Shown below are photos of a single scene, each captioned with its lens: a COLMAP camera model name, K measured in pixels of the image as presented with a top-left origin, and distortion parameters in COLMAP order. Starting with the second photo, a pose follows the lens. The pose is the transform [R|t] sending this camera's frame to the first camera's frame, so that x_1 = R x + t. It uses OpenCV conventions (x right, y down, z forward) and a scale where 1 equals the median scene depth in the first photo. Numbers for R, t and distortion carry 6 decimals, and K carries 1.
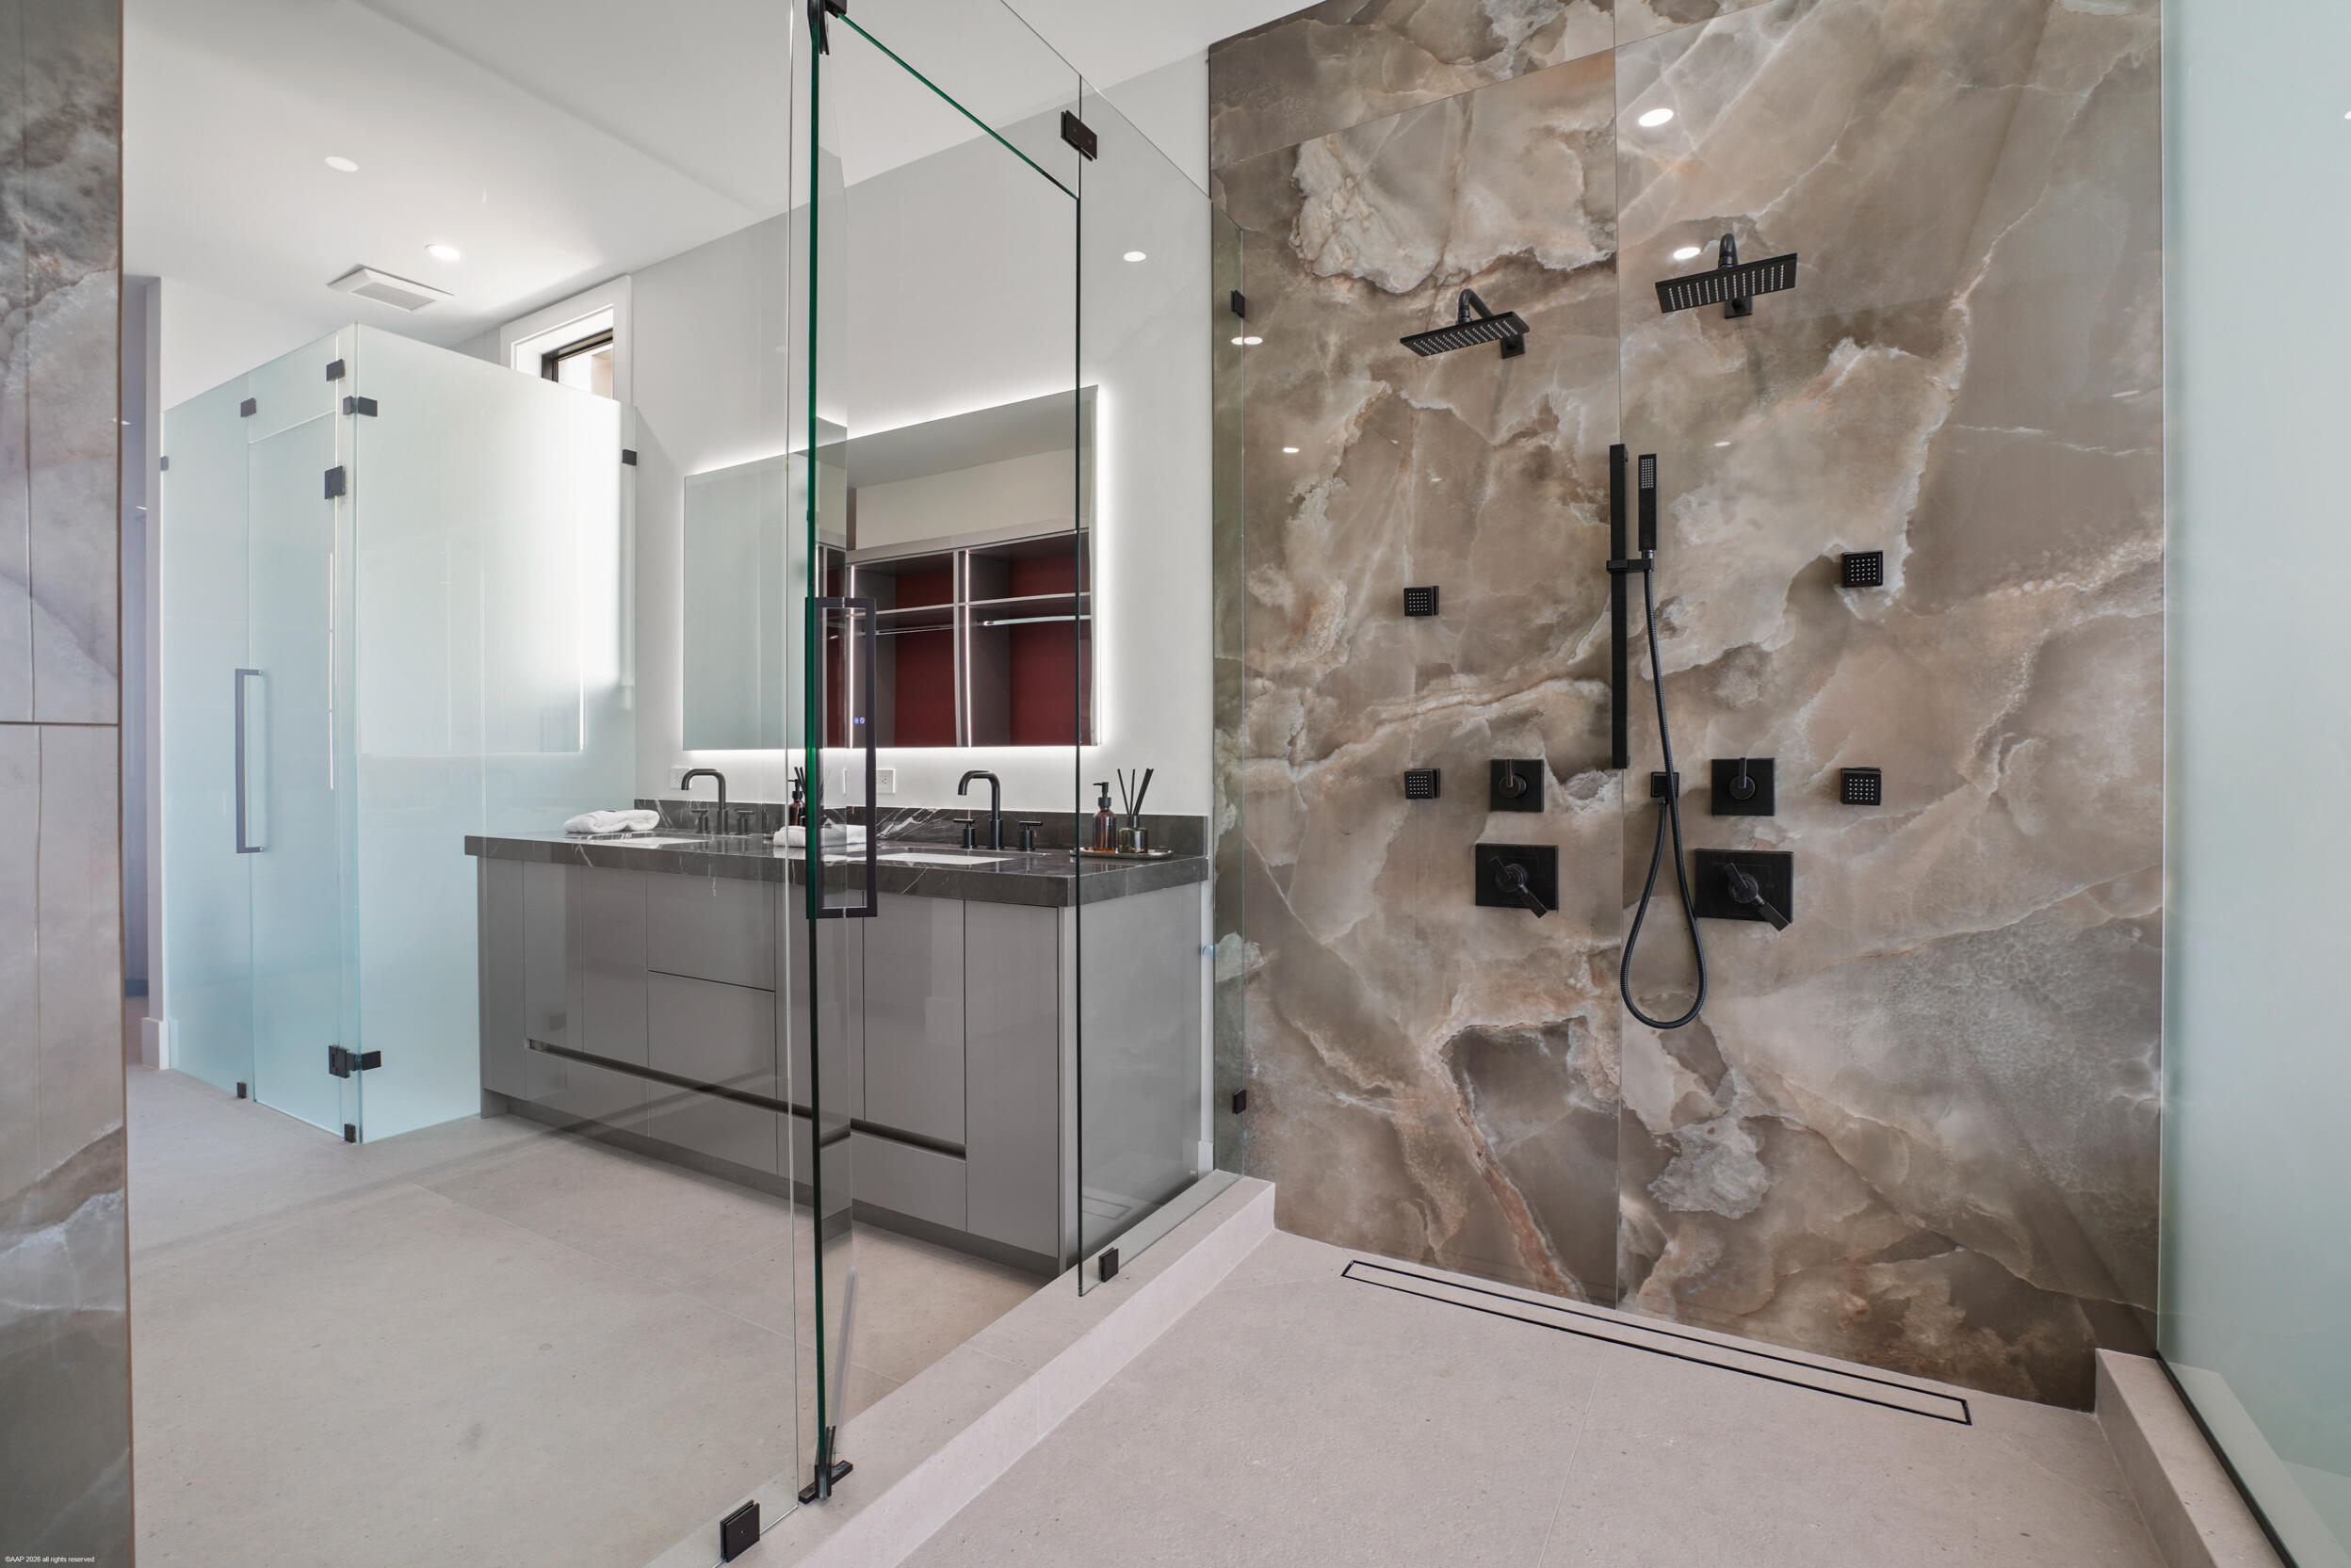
lens RADIAL K [[1105.3, 0, 1155.5], [0, 1105.3, 783.7], [0, 0, 1]] dist [-0.066942, 0.024319]
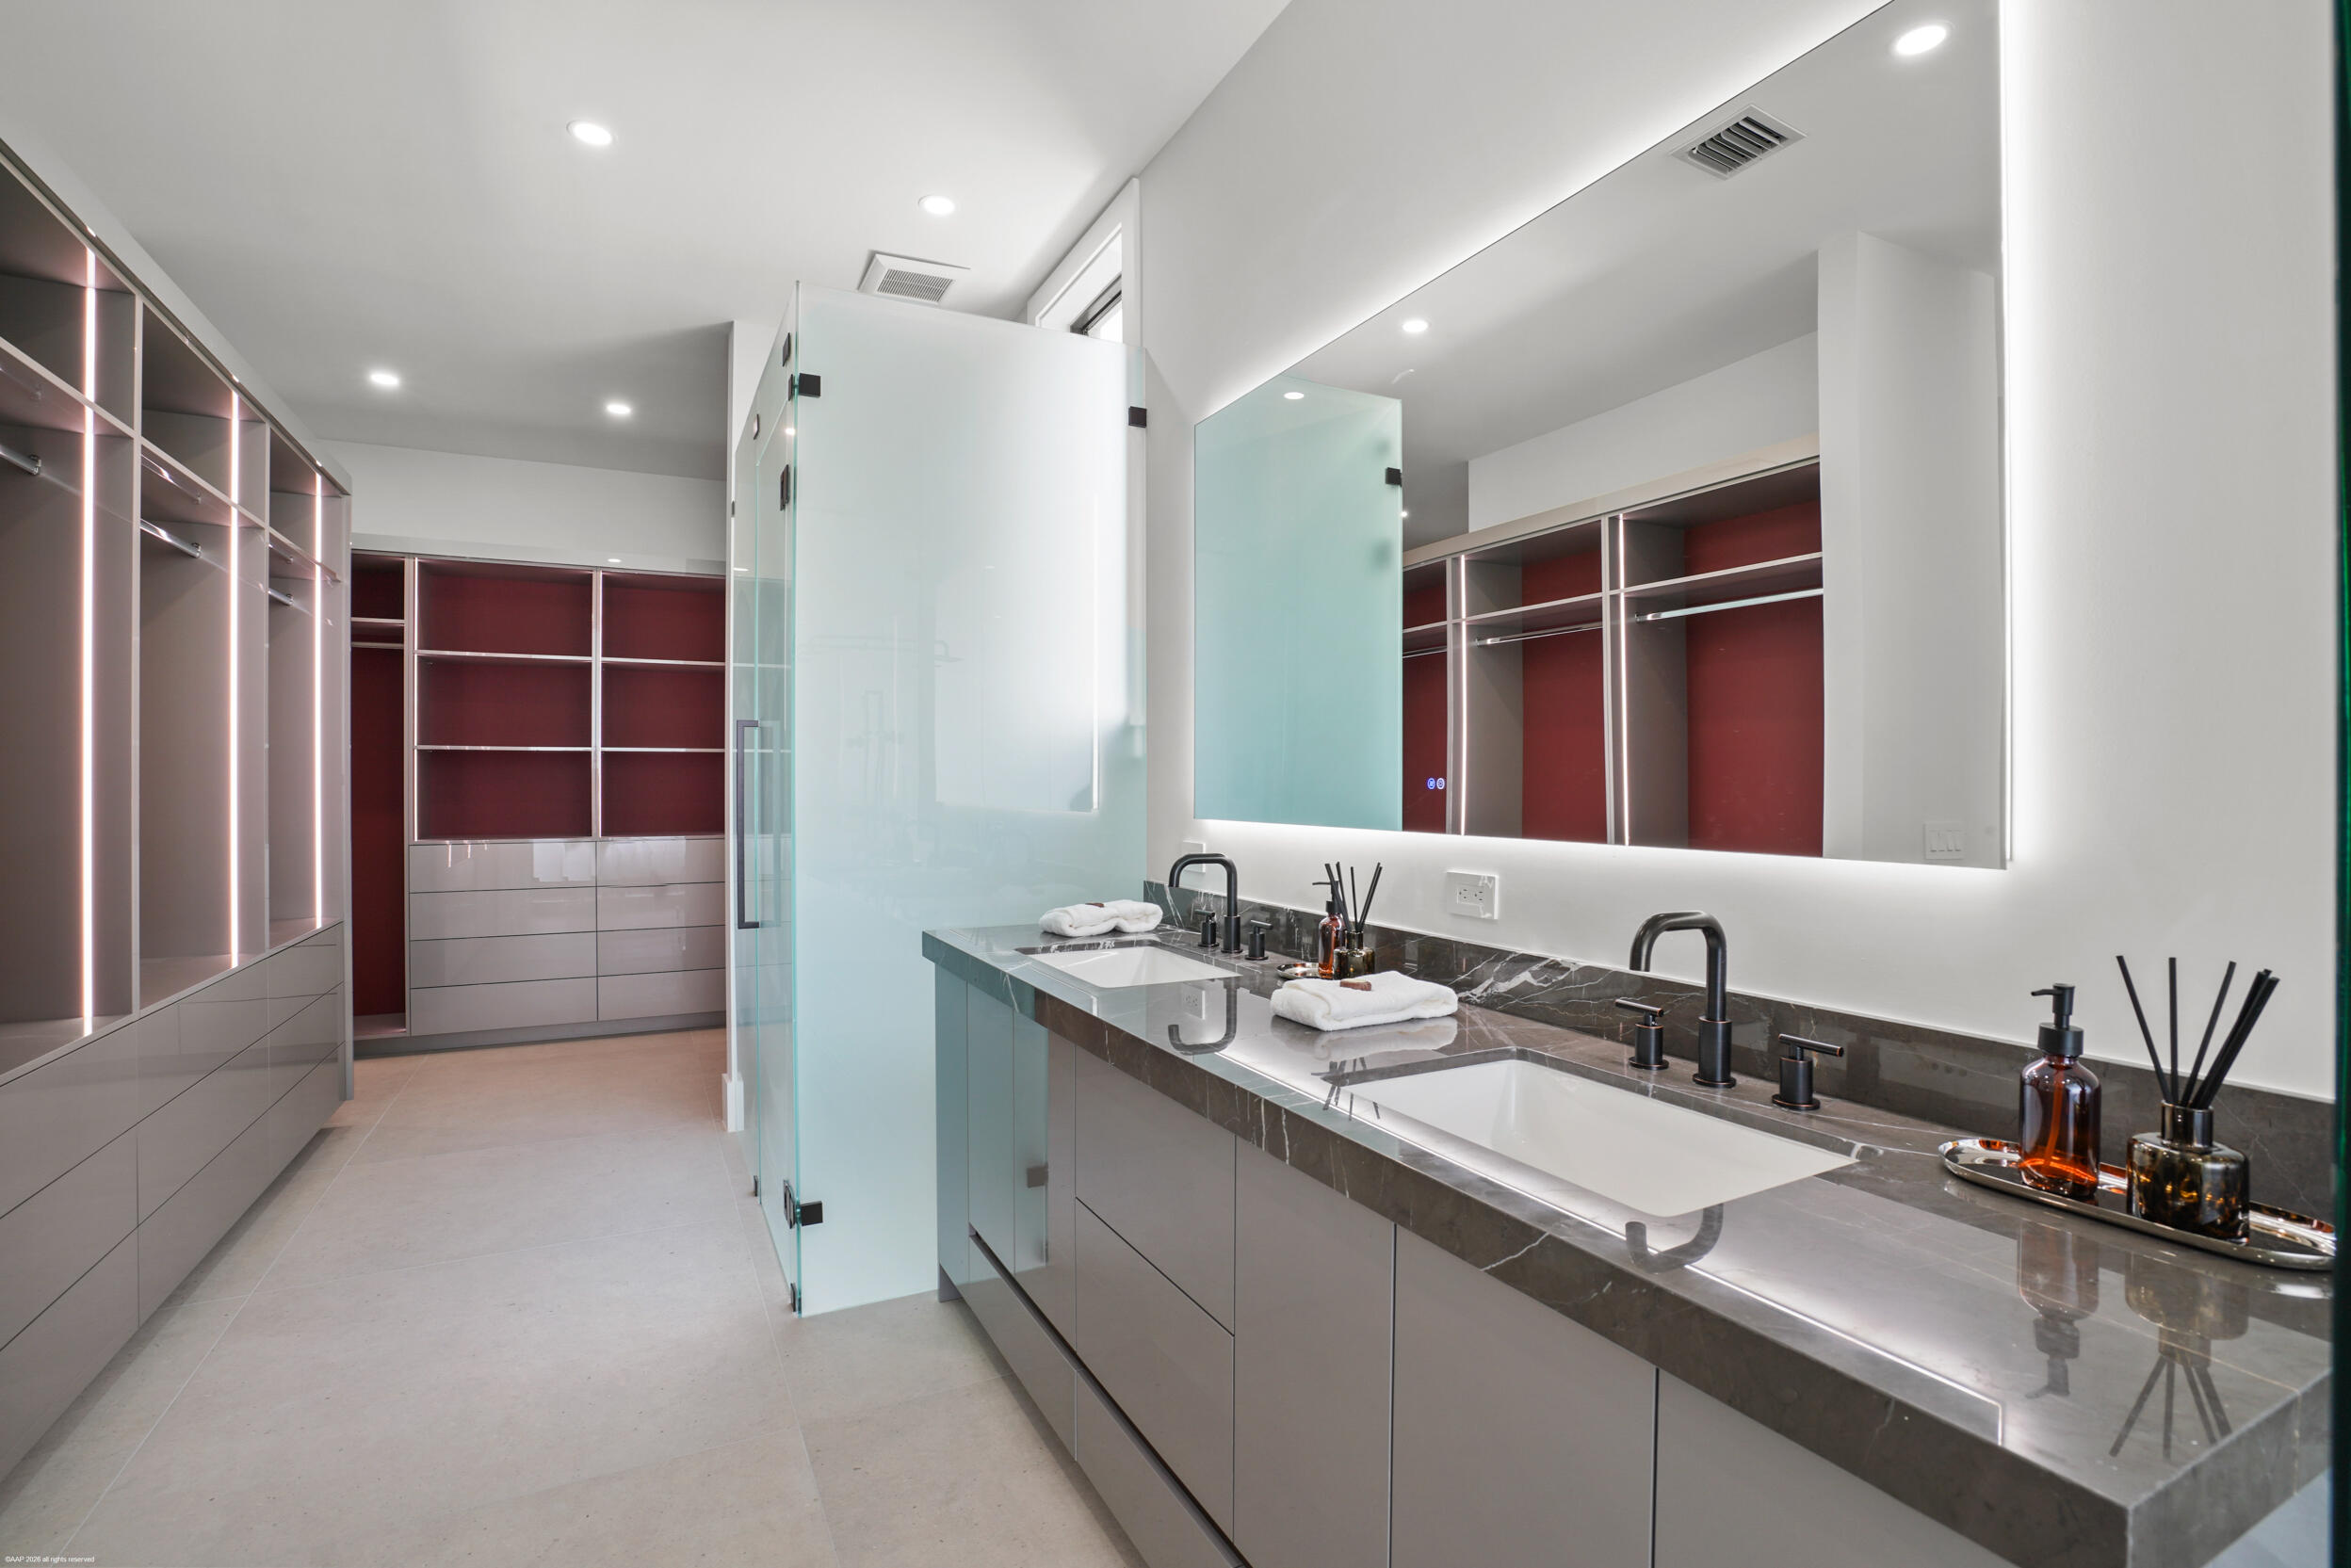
lens RADIAL K [[1105.3, 0, 1155.5], [0, 1105.3, 783.7], [0, 0, 1]] dist [-0.066942, 0.024319]
pose [[0.845023, -0.001272, -0.534729, -0.076250], [-0.007330, 0.999876, -0.013962, -0.040891], [0.534680, 0.015718, 0.844908, 0.380119]]
